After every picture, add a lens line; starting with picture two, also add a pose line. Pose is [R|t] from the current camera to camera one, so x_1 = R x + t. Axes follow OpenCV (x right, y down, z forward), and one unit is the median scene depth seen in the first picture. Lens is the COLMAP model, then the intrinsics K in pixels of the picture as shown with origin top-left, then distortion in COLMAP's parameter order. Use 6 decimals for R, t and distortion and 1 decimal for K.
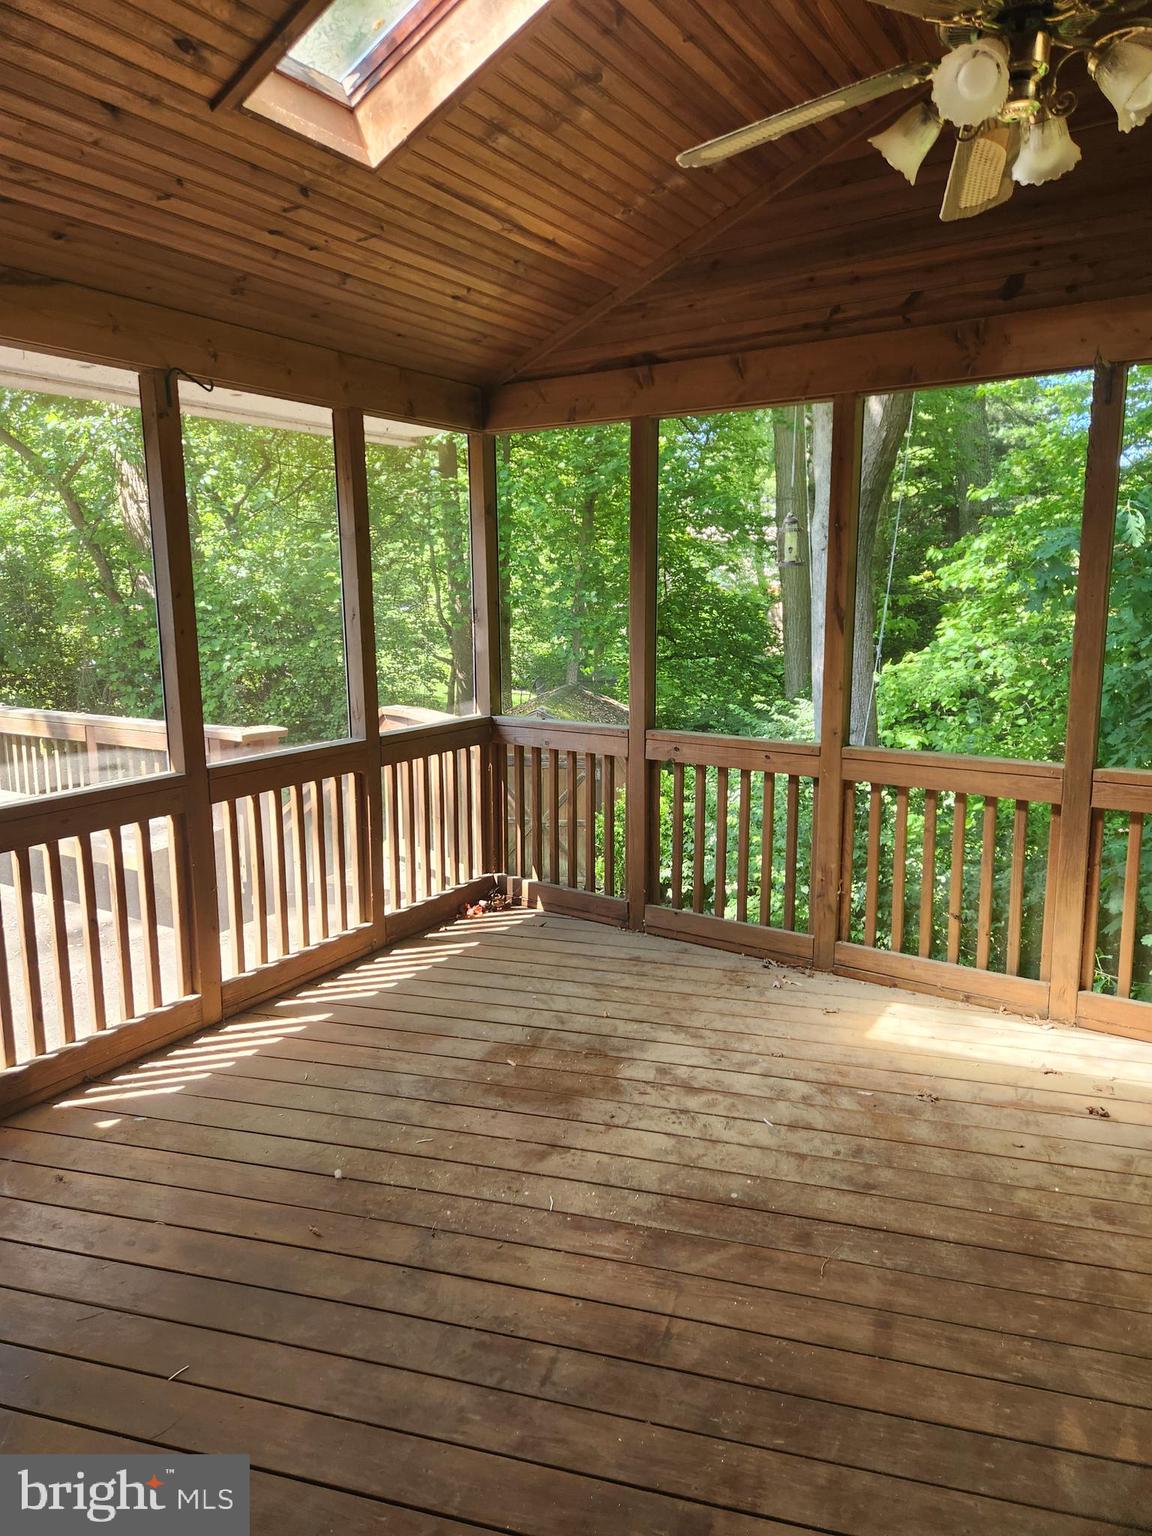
lens RADIAL K [[1018.7, 0, 584.7], [0, 1018.7, 764.2], [0, 0, 1]] dist [0.071839, -0.056803]
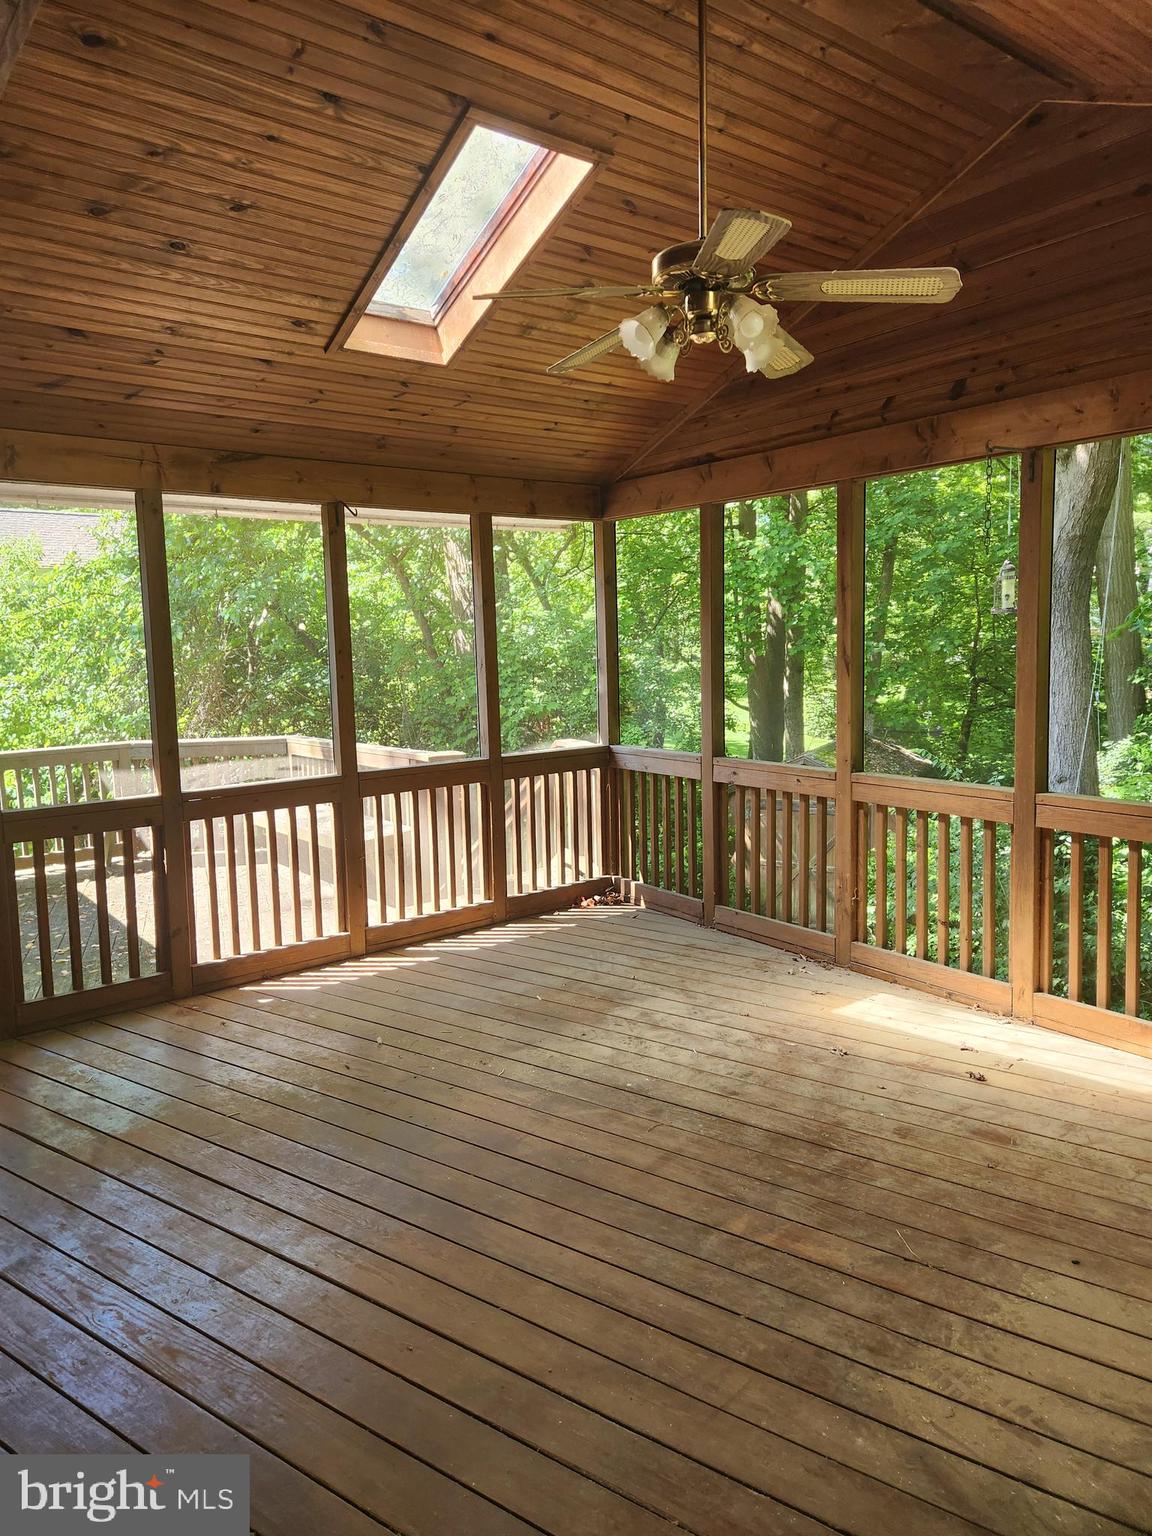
lens RADIAL K [[1018.7, 0, 573.7], [0, 1018.7, 763.4], [0, 0, 1]] dist [0.071839, -0.056803]
pose [[0.945101, 0.023798, -0.325911, 0.369192], [-0.040091, 0.998254, -0.043367, 0.040475], [0.324310, 0.054052, 0.944405, -0.238228]]
